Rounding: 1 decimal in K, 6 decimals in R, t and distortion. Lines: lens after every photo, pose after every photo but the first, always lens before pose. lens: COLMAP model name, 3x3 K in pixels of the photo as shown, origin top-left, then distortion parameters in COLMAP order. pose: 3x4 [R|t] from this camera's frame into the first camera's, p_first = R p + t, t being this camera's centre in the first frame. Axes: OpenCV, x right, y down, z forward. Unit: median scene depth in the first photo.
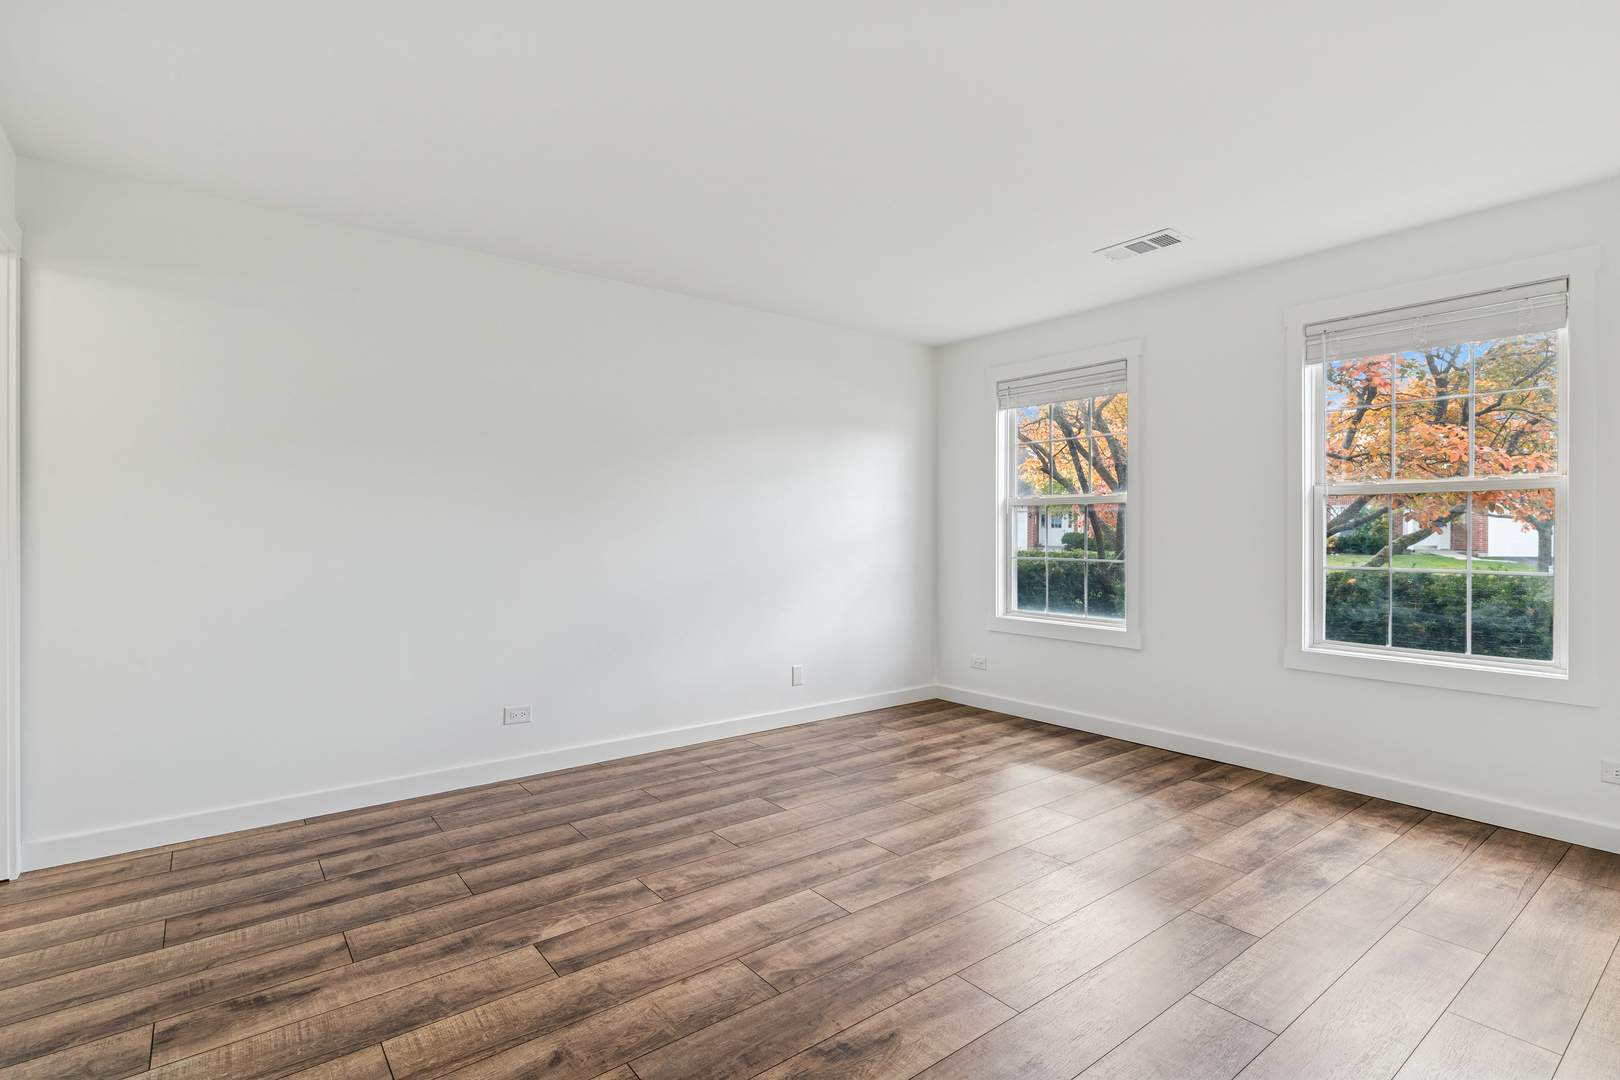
lens RADIAL K [[787.4, 0, 812.8], [0, 787.4, 521.2], [0, 0, 1]] dist [-0.000759, 0.000234]
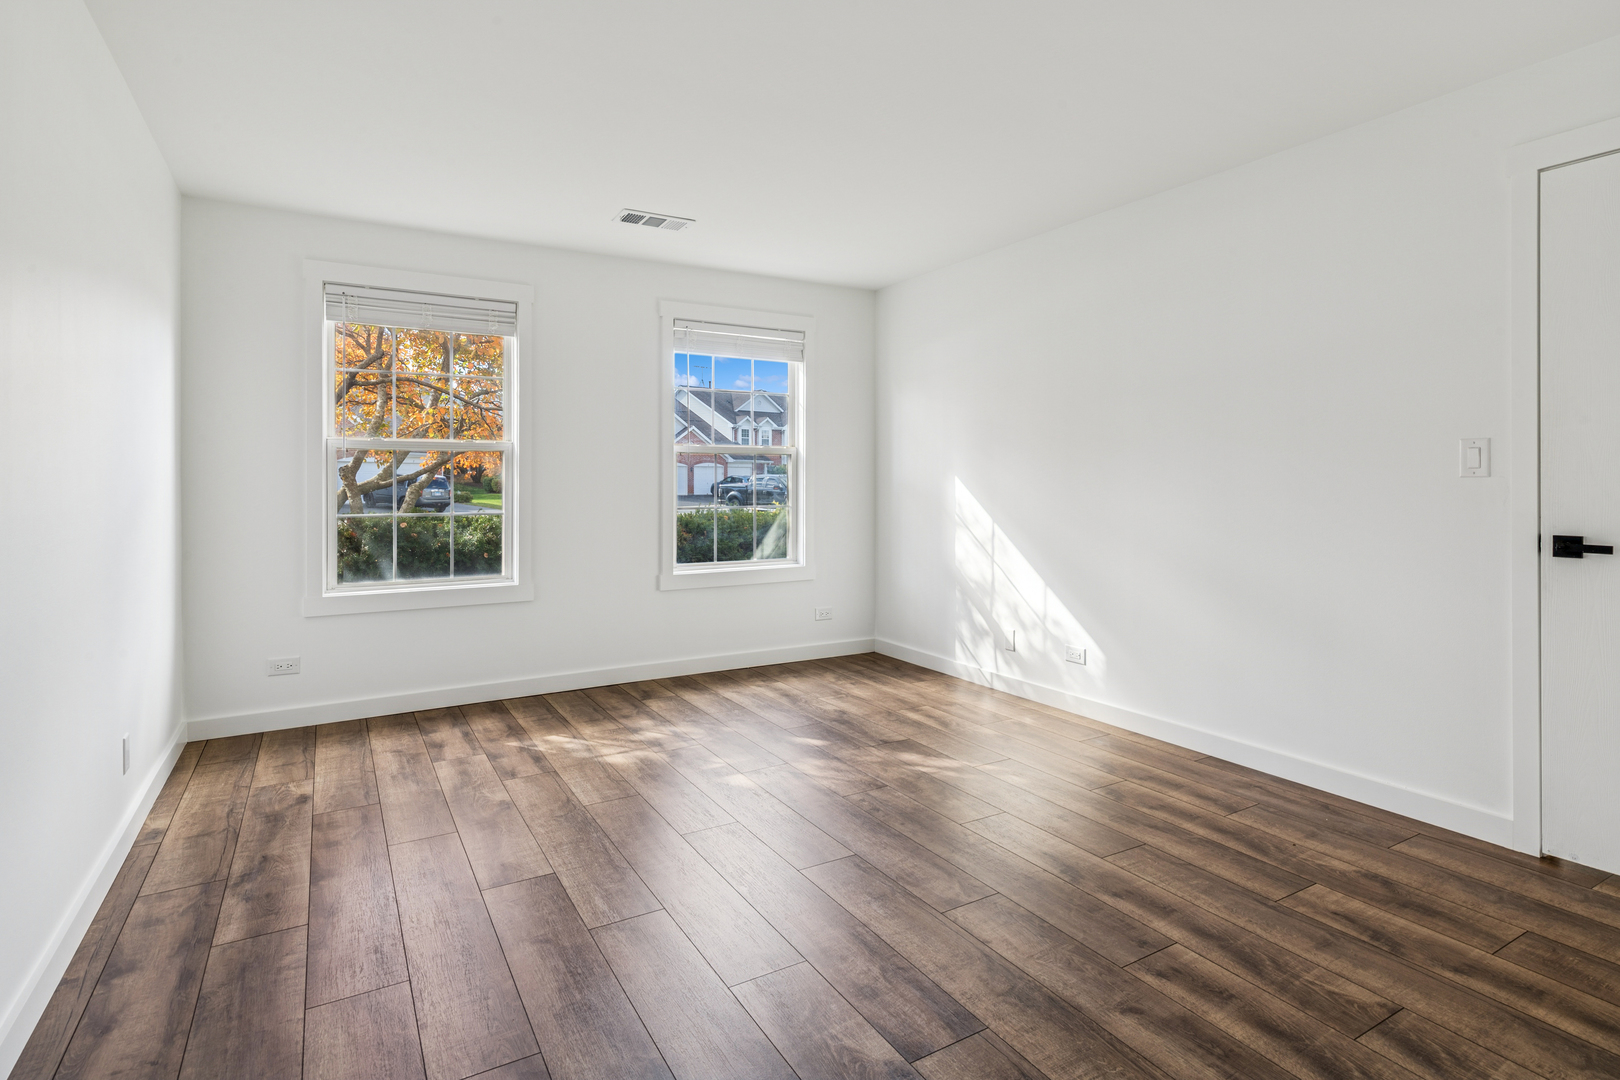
lens RADIAL K [[812.0, 0, 810.0], [0, 812.0, 540.0], [0, 0, 1]] dist [-0.000967, -0.000203]
pose [[0.143522, -0.086940, 0.985821, -0.590963], [-0.013064, 0.995881, 0.089729, -0.012534], [-0.989561, -0.025757, 0.141795, 0.544736]]
